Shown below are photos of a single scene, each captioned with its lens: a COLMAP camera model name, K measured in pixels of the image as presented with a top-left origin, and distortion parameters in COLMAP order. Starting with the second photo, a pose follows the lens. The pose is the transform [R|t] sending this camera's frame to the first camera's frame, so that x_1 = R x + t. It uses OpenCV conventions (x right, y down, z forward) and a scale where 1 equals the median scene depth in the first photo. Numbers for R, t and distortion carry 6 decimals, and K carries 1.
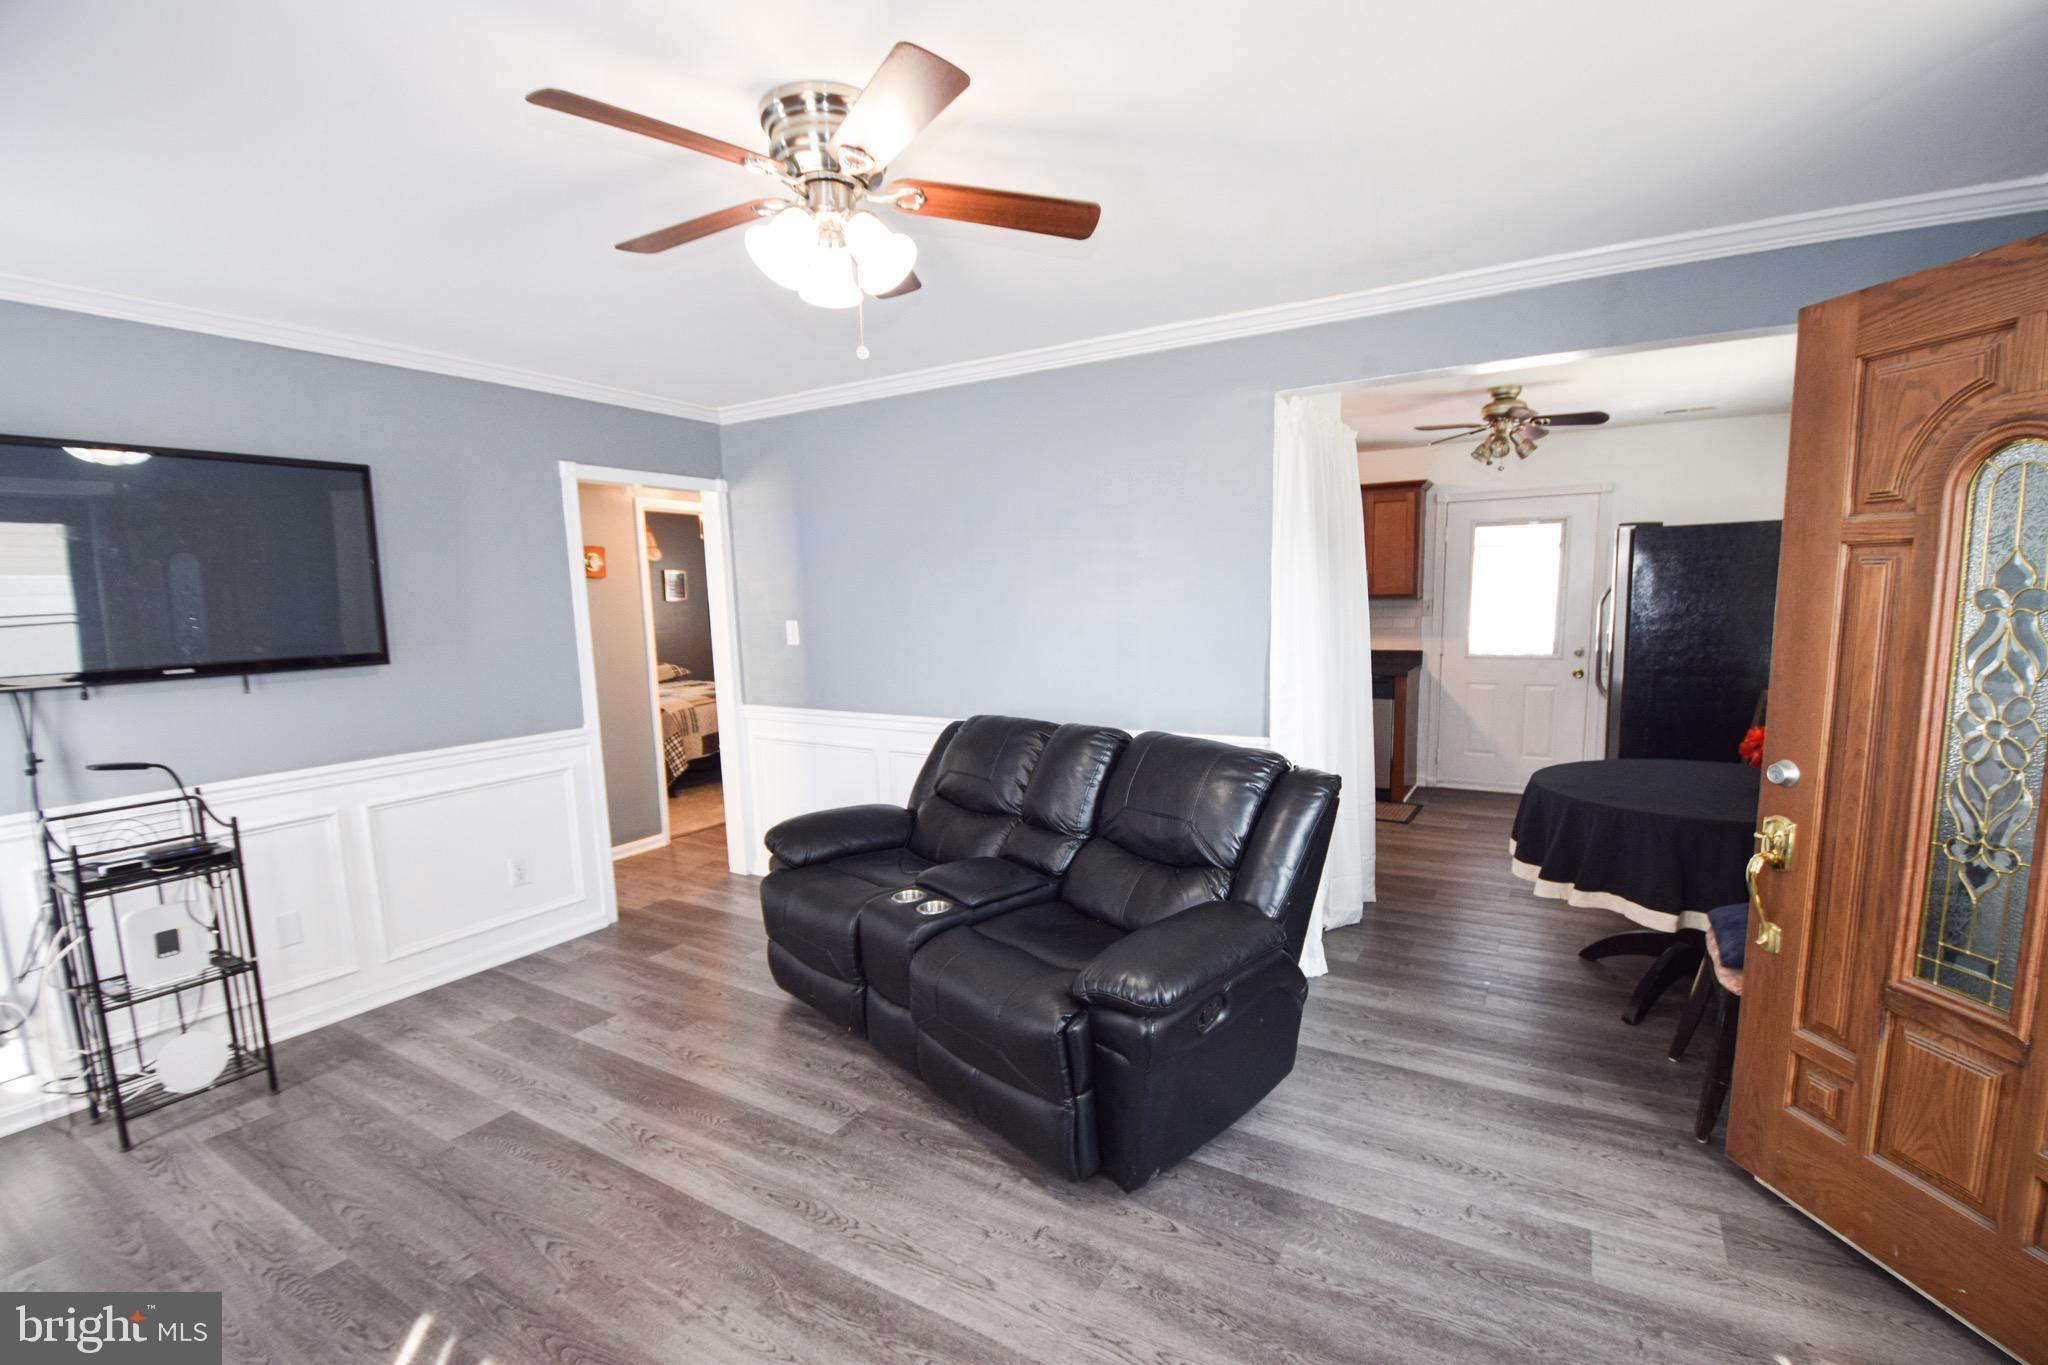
lens RADIAL K [[894.4, 0, 1050.0], [0, 894.4, 725.1], [0, 0, 1]] dist [0.009691, -0.019676]
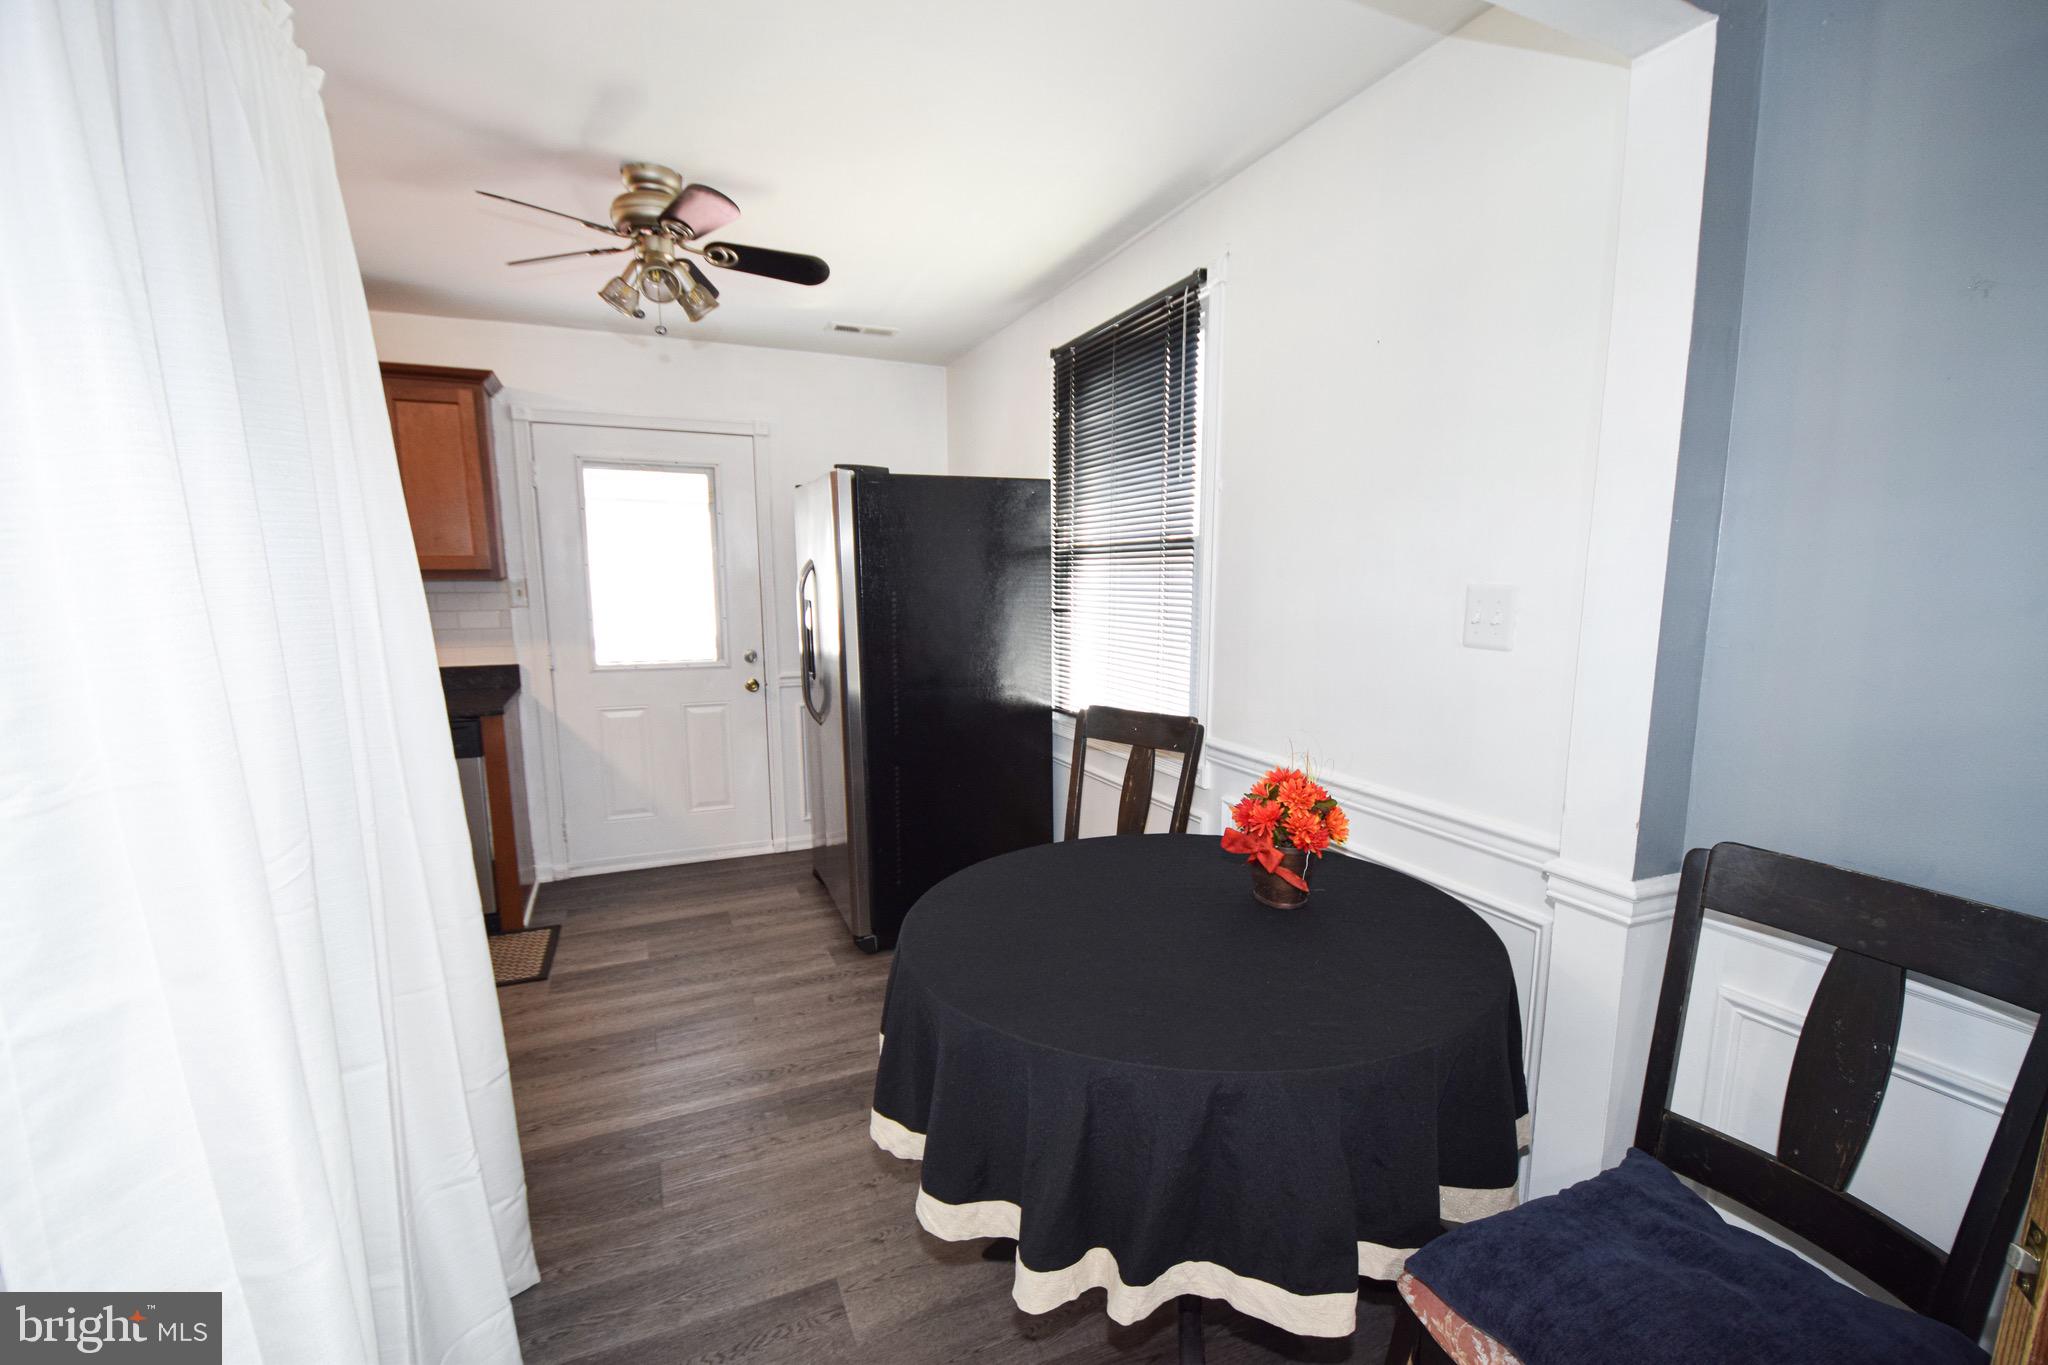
lens RADIAL K [[894.4, 0, 1050.0], [0, 894.4, 725.1], [0, 0, 1]] dist [0.009691, -0.019676]
pose [[0.569847, -0.107569, 0.814680, 0.130133], [0.101963, 0.992990, 0.059792, -0.044551], [-0.815400, 0.048995, 0.576821, 0.382403]]
